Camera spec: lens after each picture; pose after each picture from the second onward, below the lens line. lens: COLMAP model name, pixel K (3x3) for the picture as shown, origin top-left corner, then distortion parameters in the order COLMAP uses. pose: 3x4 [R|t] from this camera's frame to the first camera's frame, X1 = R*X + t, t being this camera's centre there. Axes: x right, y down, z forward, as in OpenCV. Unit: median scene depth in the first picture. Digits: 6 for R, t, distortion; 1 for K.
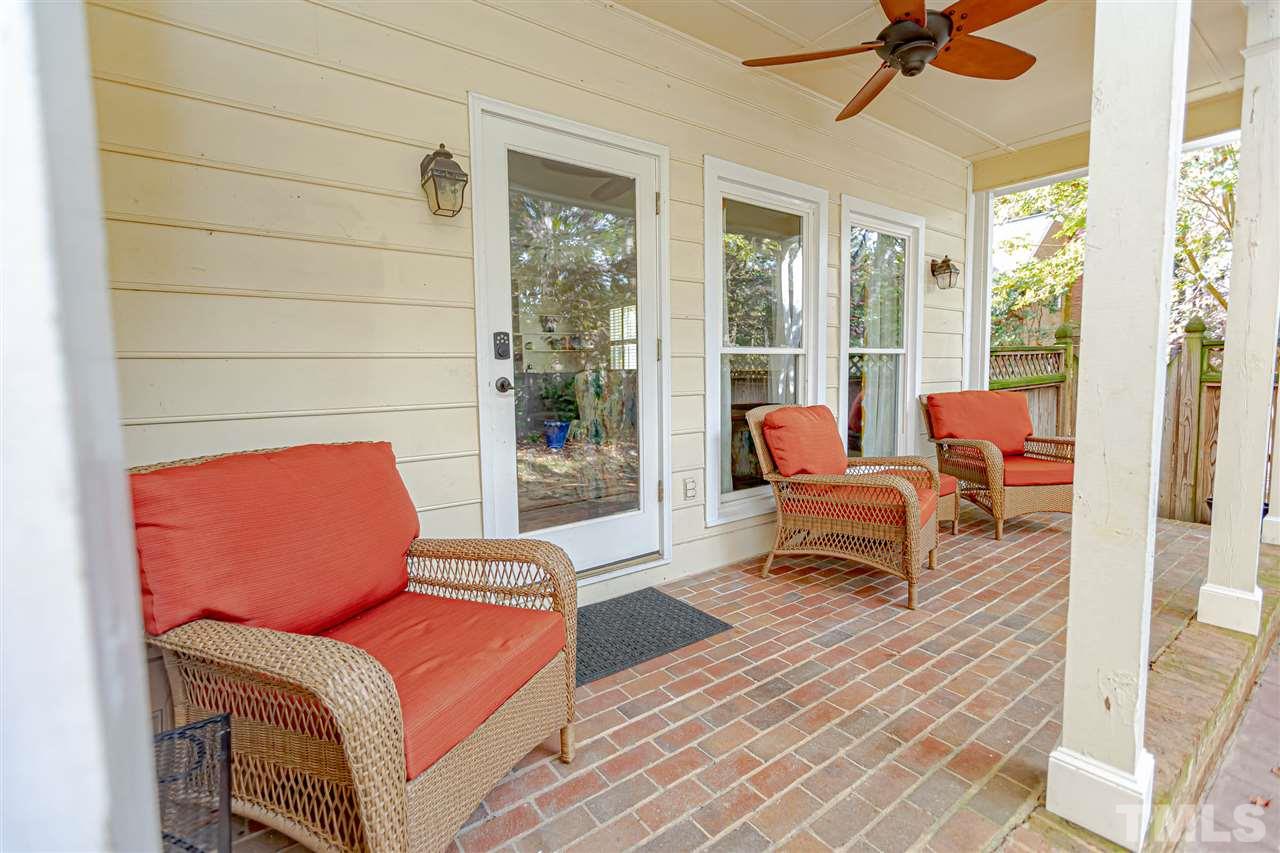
lens RADIAL K [[565.7, 0, 640.0], [0, 565.7, 426.5], [0, 0, 1]] dist [-0.021039, 0.000207]
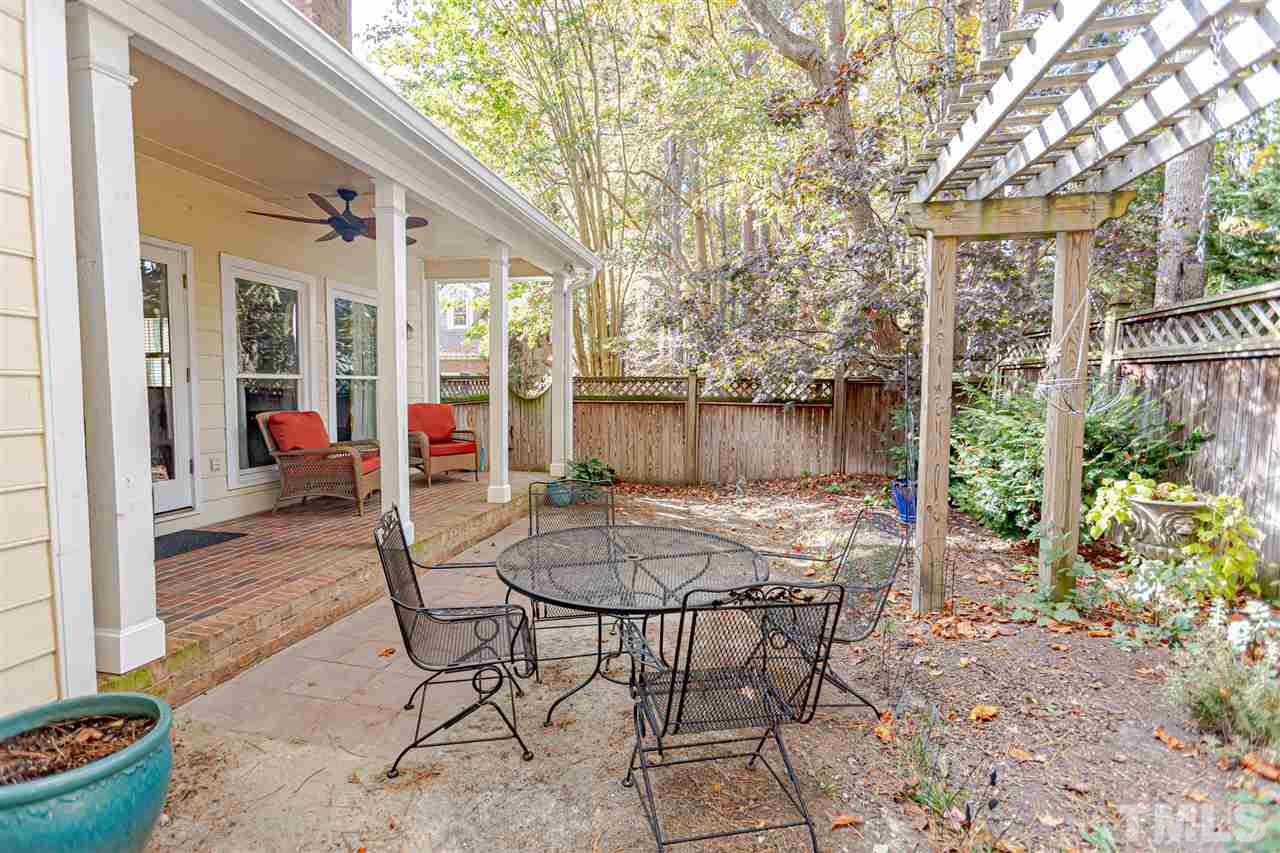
lens RADIAL K [[591.4, 0, 636.6], [0, 591.4, 420.3], [0, 0, 1]] dist [0.000557, 0.000399]
pose [[0.744626, -0.017751, 0.667245, -0.117027], [0.049276, 0.998381, -0.028430, 0.082977], [-0.665660, 0.054049, 0.744295, -0.880484]]
